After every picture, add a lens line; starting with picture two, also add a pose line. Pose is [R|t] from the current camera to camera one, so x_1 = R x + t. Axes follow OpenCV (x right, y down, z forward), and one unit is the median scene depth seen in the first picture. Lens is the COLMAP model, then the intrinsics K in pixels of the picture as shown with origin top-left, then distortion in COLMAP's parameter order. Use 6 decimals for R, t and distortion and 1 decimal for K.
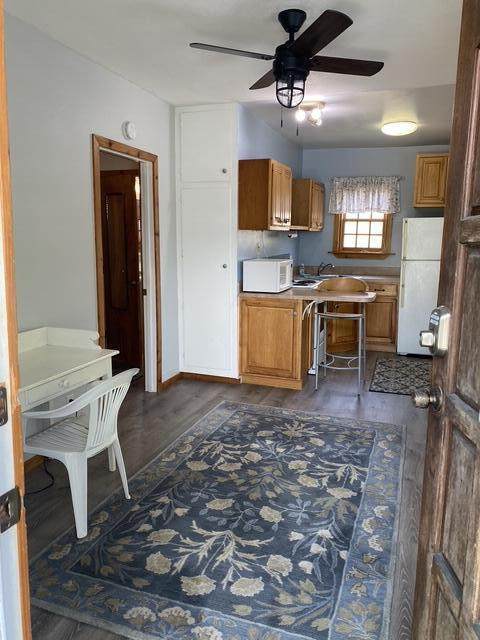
lens RADIAL K [[498.8, 0, 245.8], [0, 498.8, 309.8], [0, 0, 1]] dist [0.047334, -0.008497]
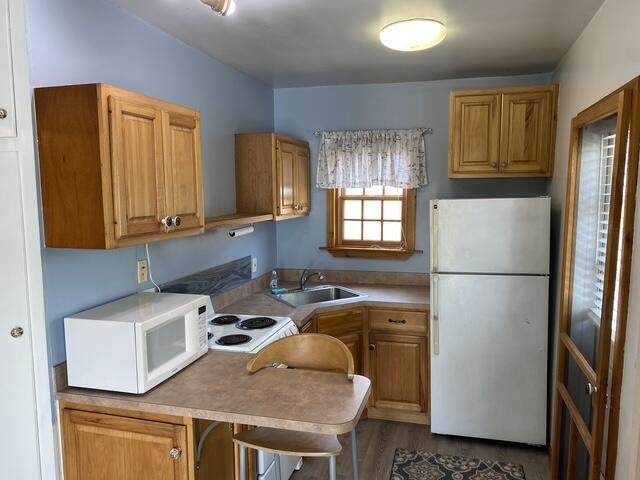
lens RADIAL K [[492.6, 0, 321.4], [0, 492.6, 249.2], [0, 0, 1]] dist [0.025794, -0.003622]
pose [[0.997458, -0.025582, 0.066503, 0.131750], [0.028319, 0.998776, -0.040541, -0.093480], [-0.065385, 0.042321, 0.996962, 0.395769]]
